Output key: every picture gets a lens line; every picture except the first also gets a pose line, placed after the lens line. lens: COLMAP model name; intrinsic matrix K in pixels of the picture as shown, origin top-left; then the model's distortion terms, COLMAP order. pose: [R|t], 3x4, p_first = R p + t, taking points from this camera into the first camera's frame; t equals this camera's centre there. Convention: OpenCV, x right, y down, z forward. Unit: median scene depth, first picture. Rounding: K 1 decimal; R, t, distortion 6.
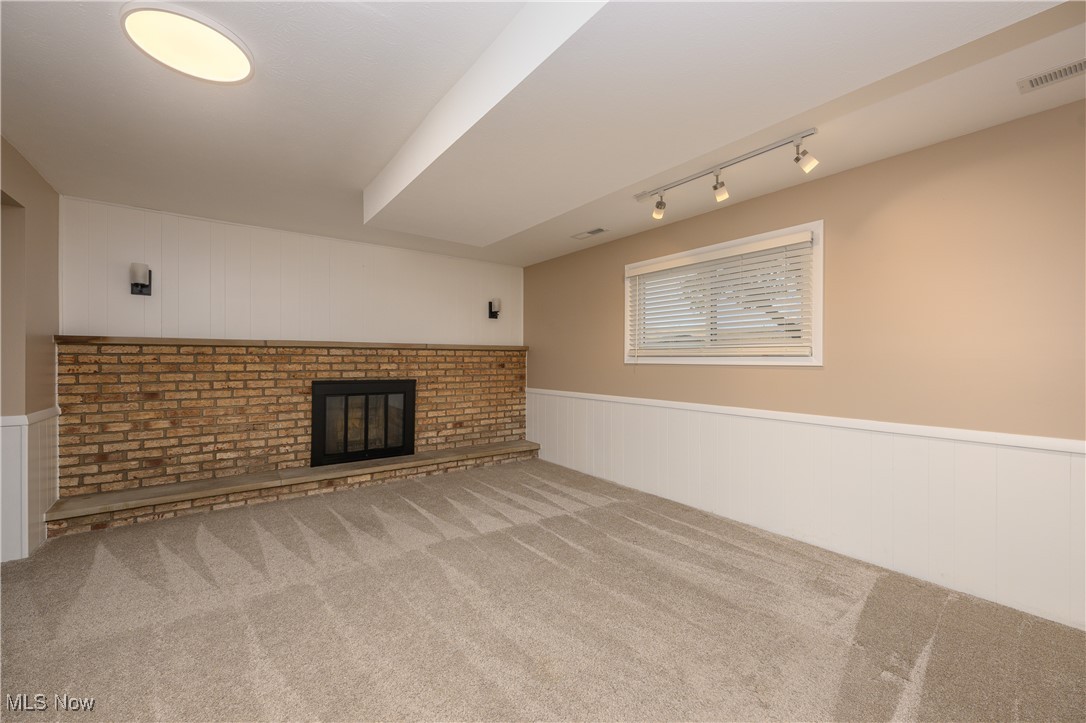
lens RADIAL K [[425.1, 0, 543.2], [0, 425.1, 359.4], [0, 0, 1]] dist [0.000789, 0.000536]
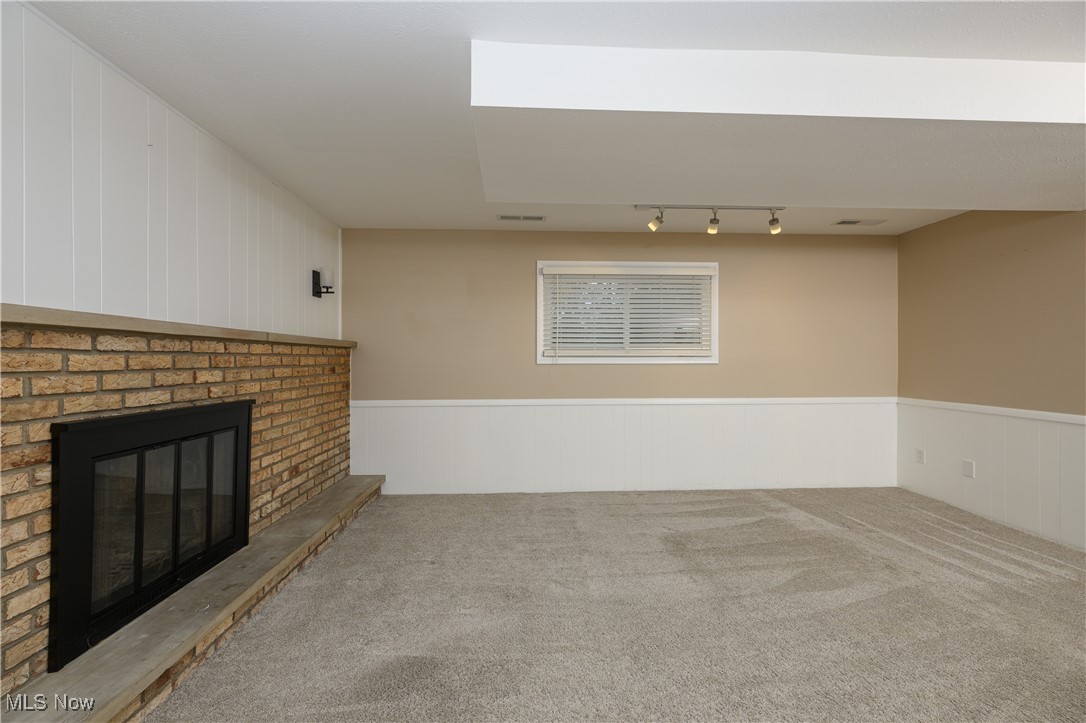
lens RADIAL K [[425.1, 0, 542.4], [0, 425.1, 360.0], [0, 0, 1]] dist [0.000789, 0.000536]
pose [[0.564615, -0.004058, 0.825344, -0.565658], [0.003129, 0.999991, 0.002776, -0.001786], [-0.825348, 0.001015, 0.564623, 0.438820]]
